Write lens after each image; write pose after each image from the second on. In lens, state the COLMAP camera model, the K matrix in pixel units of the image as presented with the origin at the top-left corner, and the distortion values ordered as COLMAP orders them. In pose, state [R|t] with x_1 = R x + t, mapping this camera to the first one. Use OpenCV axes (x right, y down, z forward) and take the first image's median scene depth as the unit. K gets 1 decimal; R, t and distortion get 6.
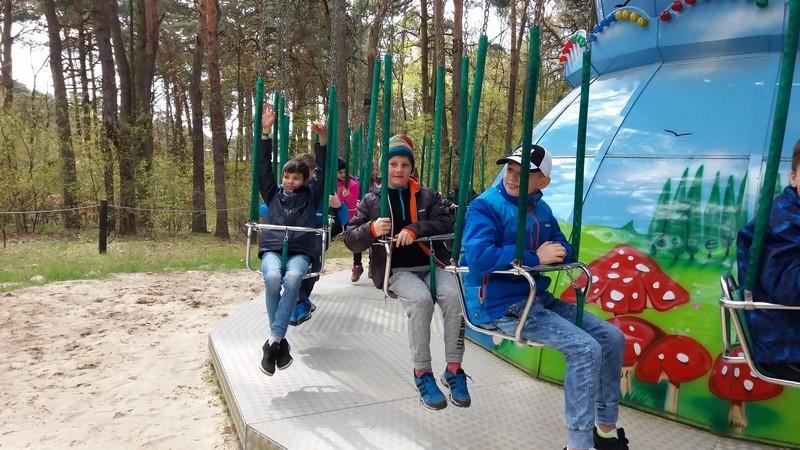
lens RADIAL K [[654.2, 0, 399.7], [0, 654.2, 224.8], [0, 0, 1]] dist [0.070108, -0.144875]
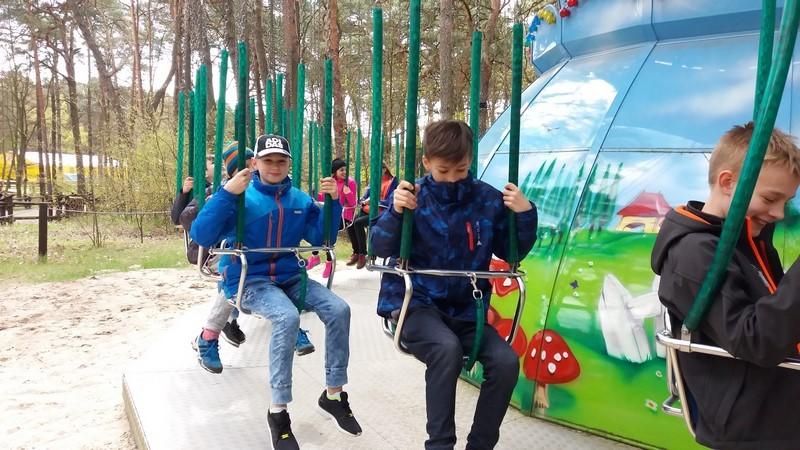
lens RADIAL K [[654.2, 0, 402.6], [0, 654.2, 225.2], [0, 0, 1]] dist [0.070108, -0.144875]
pose [[0.962221, 0.000473, -0.272269, 0.530015], [-0.001786, 0.999988, -0.004574, 0.021064], [0.272263, 0.004888, 0.962210, -0.058311]]
